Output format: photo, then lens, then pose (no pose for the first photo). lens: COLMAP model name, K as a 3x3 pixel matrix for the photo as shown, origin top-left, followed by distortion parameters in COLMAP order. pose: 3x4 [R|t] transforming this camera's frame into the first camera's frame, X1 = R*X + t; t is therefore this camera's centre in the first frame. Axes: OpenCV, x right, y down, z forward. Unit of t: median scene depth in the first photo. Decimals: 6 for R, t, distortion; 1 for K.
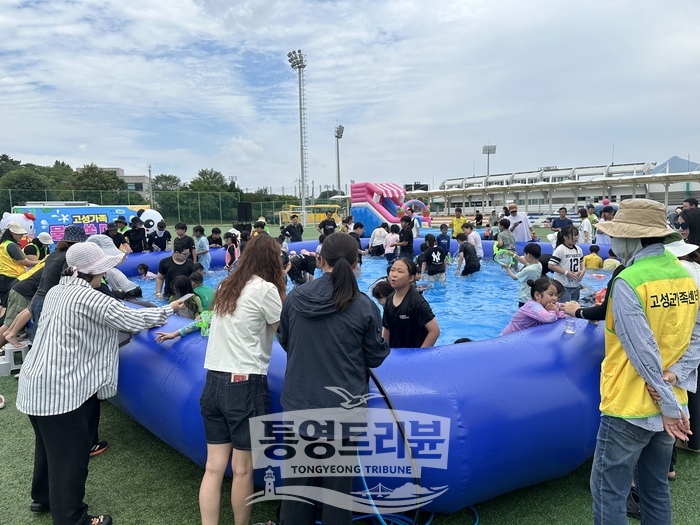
lens RADIAL K [[495.9, 0, 350.0], [0, 495.9, 262.5], [0, 0, 1]] dist [-0.002869, -0.003826]
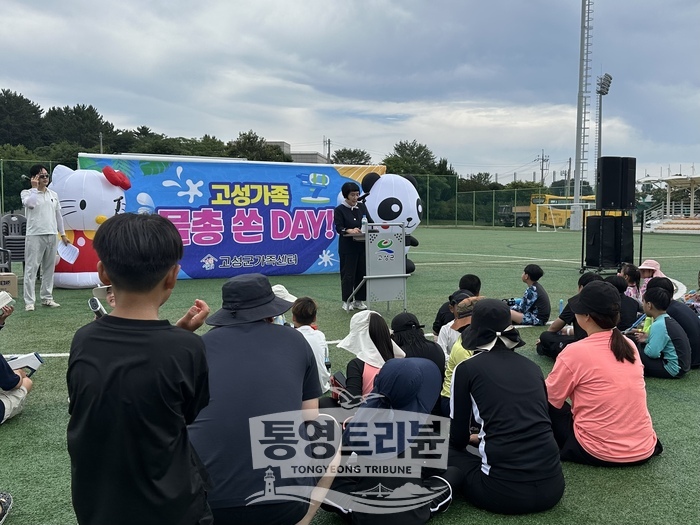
lens RADIAL K [[495.9, 0, 350.0], [0, 495.9, 262.5], [0, 0, 1]] dist [-0.002869, -0.003826]
pose [[0.964895, 0.038281, -0.259833, -0.197967], [-0.041631, 0.999106, -0.007398, -0.019317], [0.259317, 0.017956, 0.965625, 0.367899]]
